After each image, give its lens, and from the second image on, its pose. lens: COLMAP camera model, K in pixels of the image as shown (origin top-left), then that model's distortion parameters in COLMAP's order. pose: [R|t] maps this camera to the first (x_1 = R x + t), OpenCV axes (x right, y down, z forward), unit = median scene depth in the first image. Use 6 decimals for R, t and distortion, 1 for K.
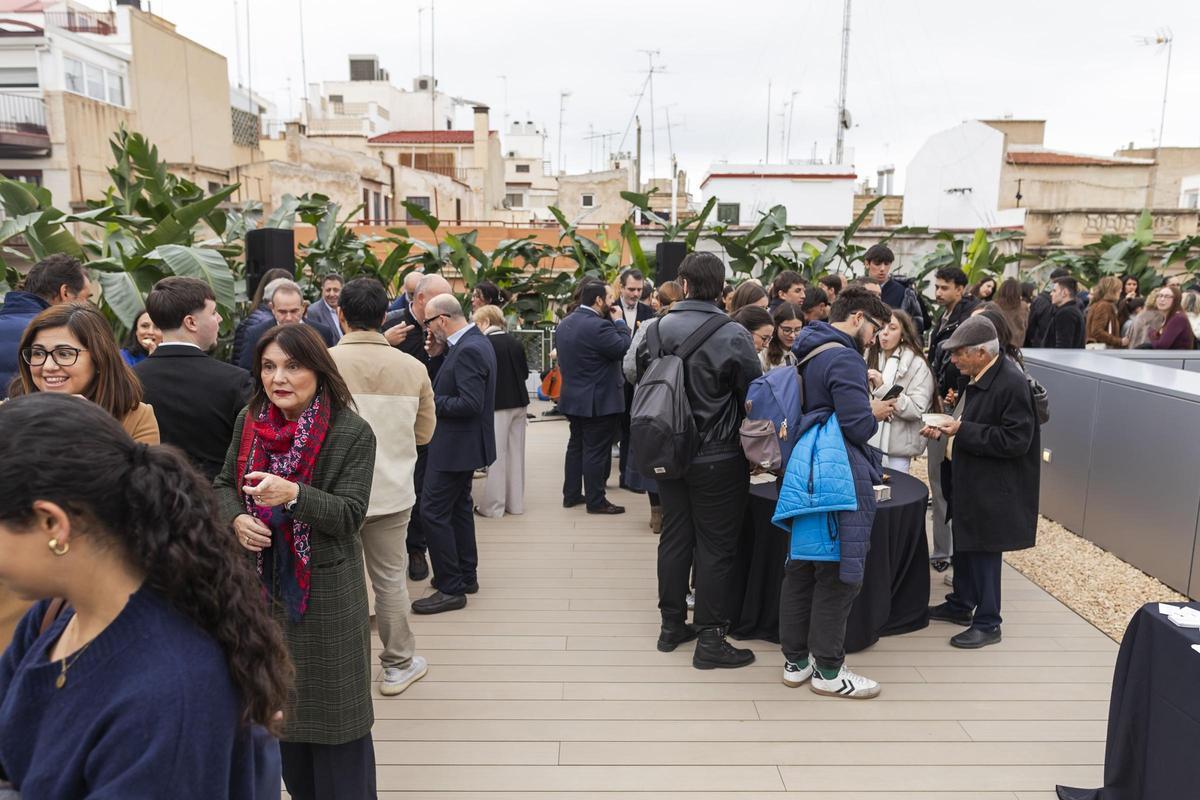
lens RADIAL K [[803.9, 0, 603.5], [0, 803.9, 403.8], [0, 0, 1]] dist [-0.004959, 0.003555]
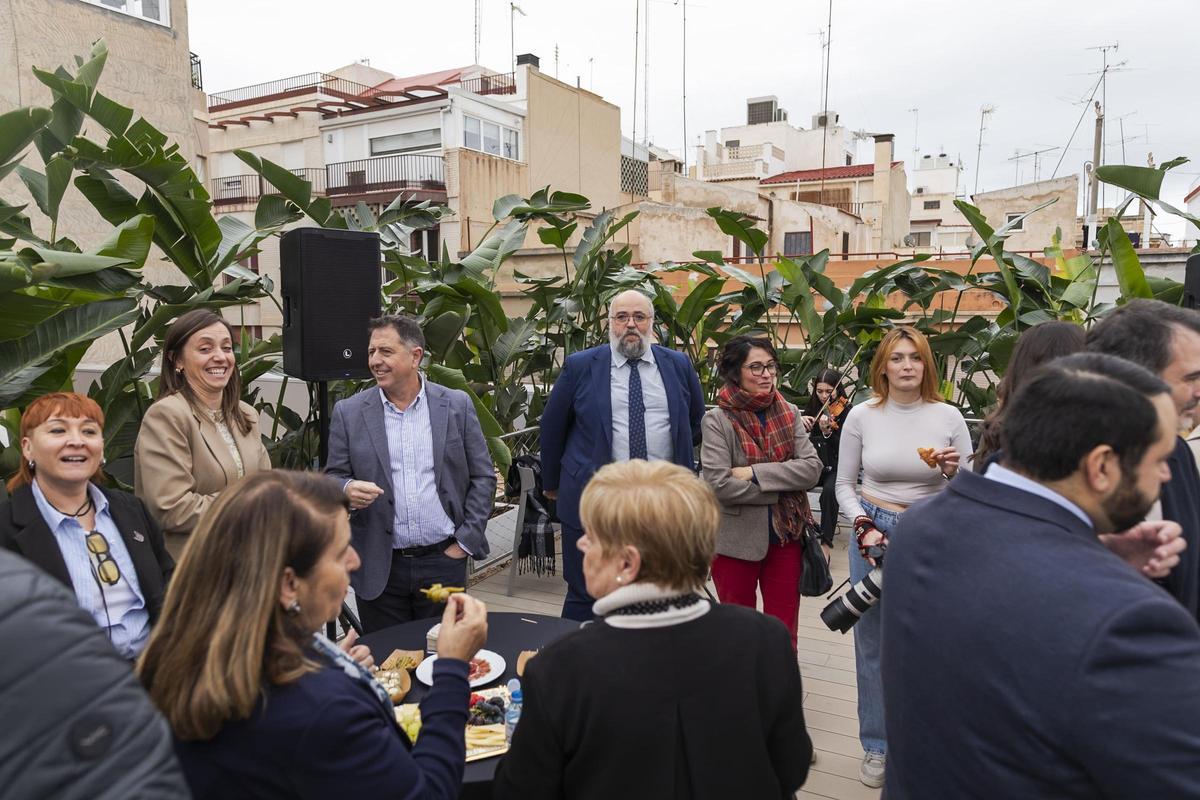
lens RADIAL K [[803.9, 0, 603.5], [0, 803.9, 403.8], [0, 0, 1]] dist [-0.004959, 0.003555]
pose [[0.887089, 0.043137, -0.459578, -0.008187], [-0.068150, 0.996952, -0.037969, -0.025030], [0.456539, 0.065002, 0.887325, 0.152438]]
